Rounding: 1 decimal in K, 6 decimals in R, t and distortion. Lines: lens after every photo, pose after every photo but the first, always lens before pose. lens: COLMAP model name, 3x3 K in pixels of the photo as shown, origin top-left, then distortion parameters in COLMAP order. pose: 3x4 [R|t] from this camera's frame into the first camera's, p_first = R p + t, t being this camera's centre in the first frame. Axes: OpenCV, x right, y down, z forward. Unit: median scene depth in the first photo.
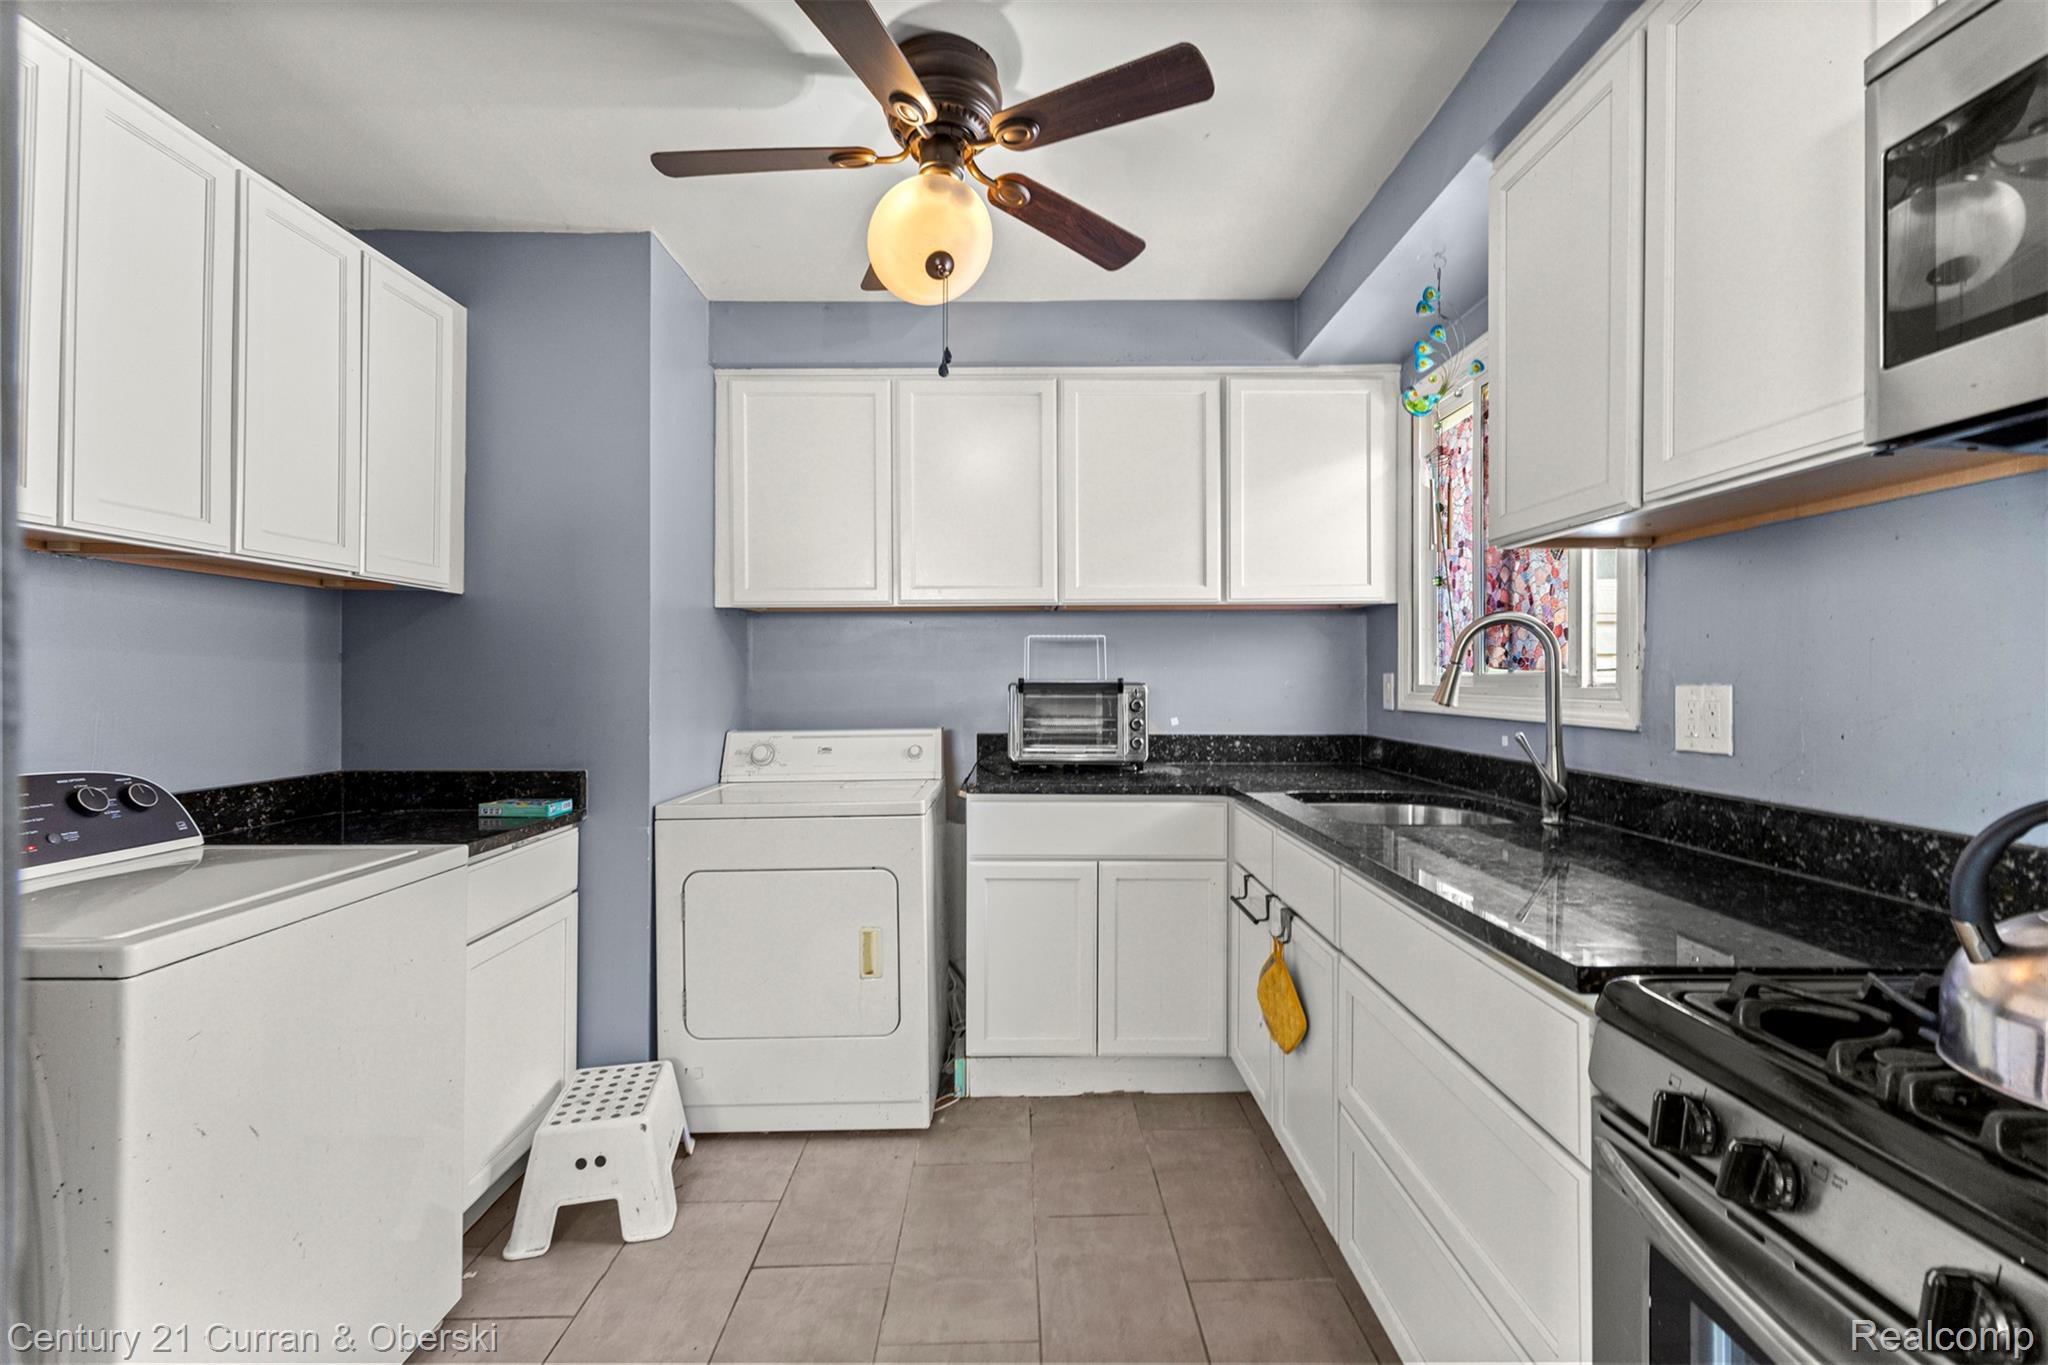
lens RADIAL K [[890.0, 0, 1024.9], [0, 890.0, 673.5], [0, 0, 1]] dist [0.001945, -0.001221]
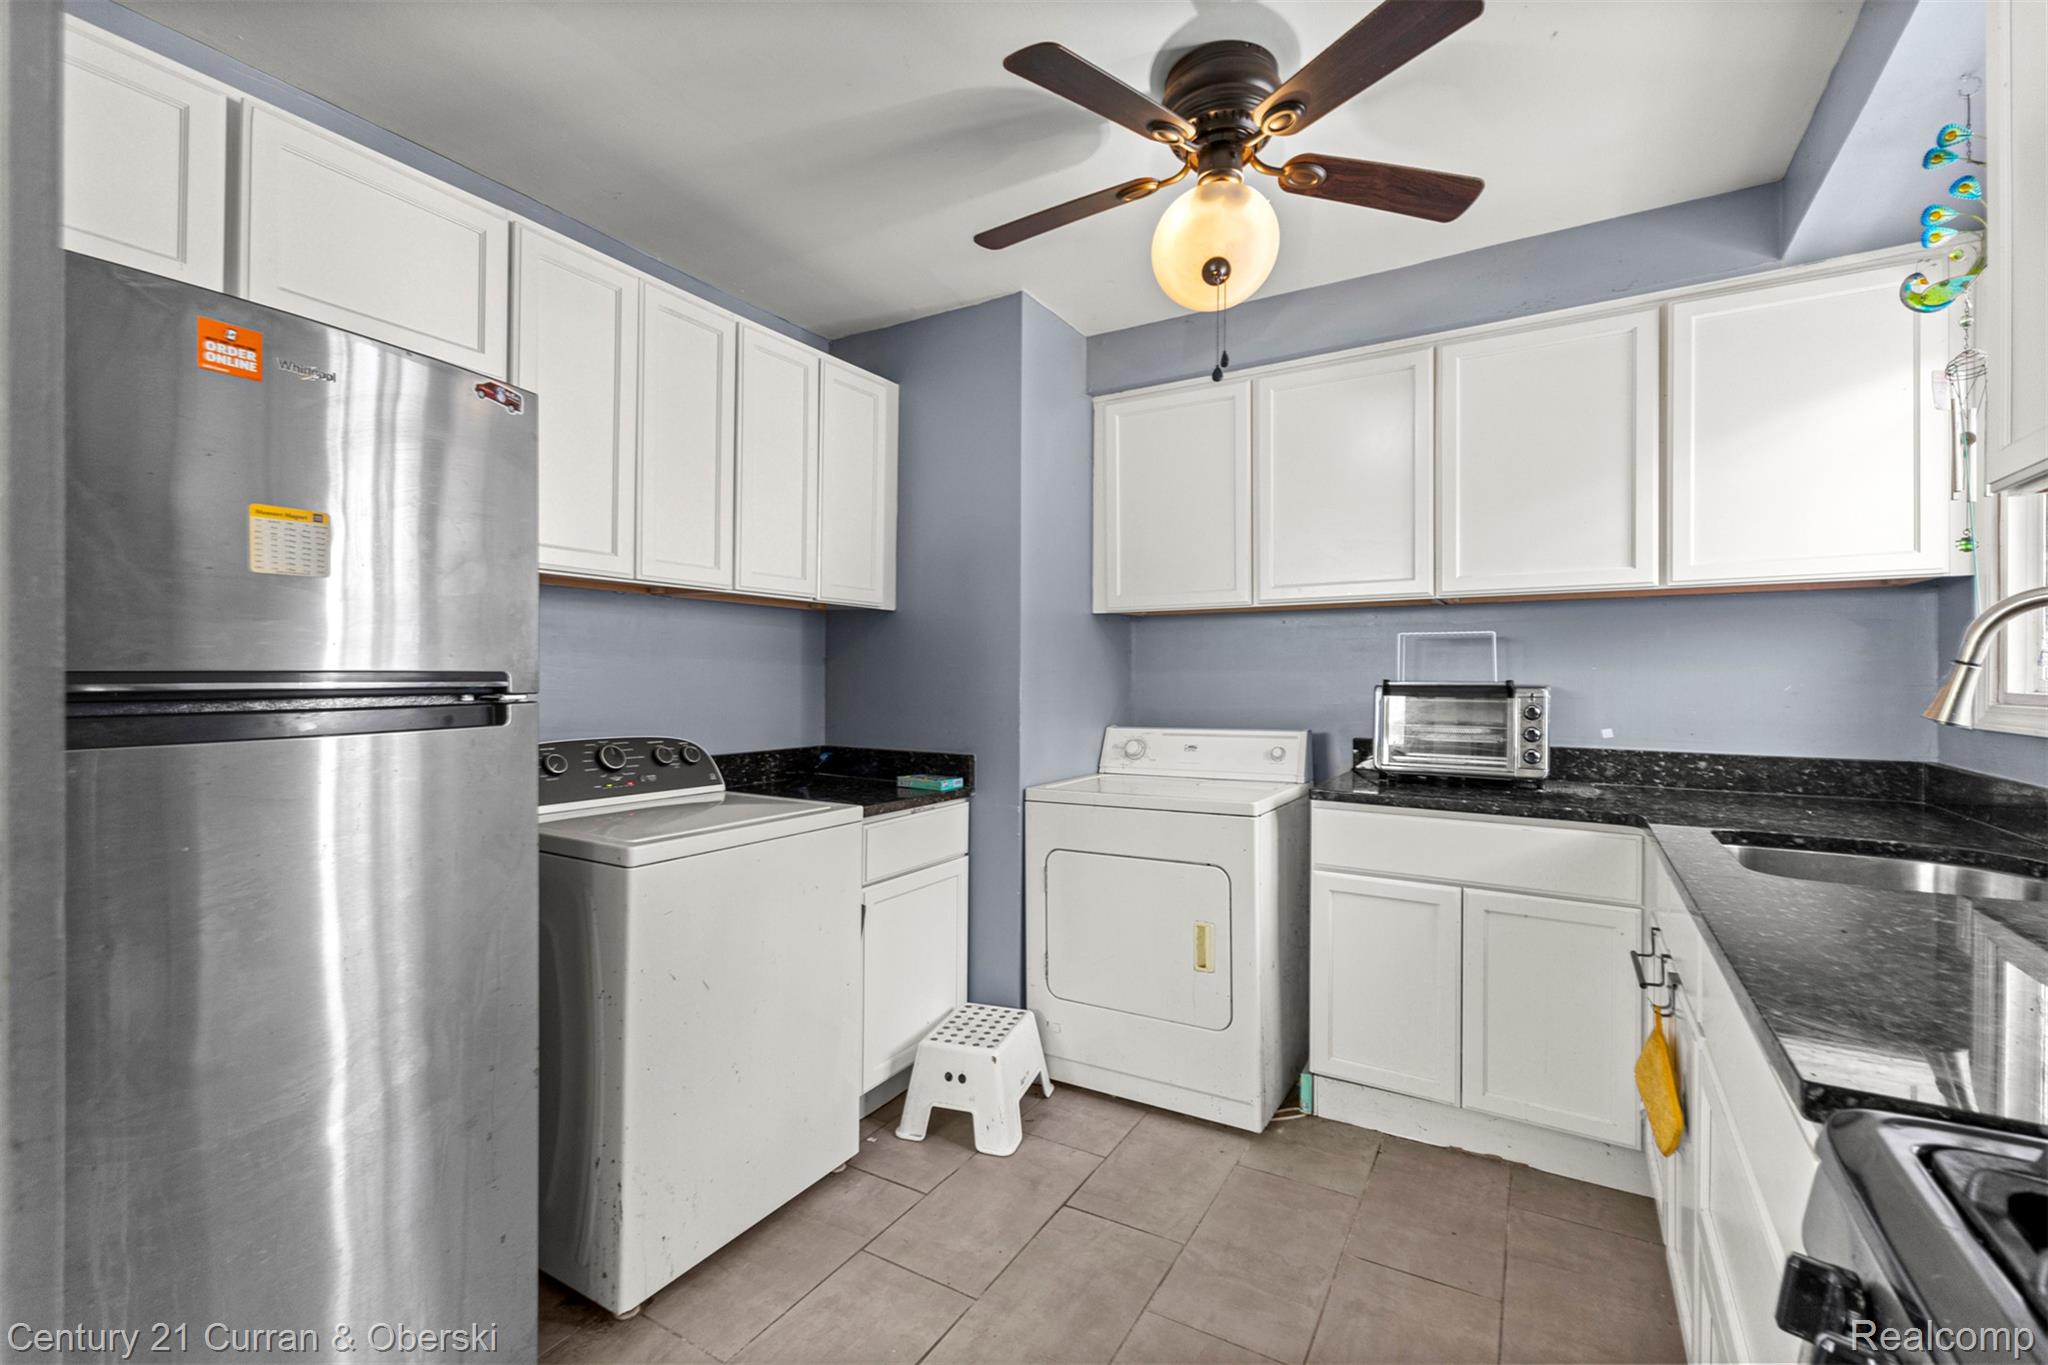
lens RADIAL K [[890.0, 0, 1008.8], [0, 890.0, 673.5], [0, 0, 1]] dist [0.001945, -0.001221]
pose [[0.845984, 0.003334, -0.533198, 0.184926], [-0.002578, 0.999994, 0.002163, -0.002478], [0.533202, -0.000455, 0.845988, 0.013542]]
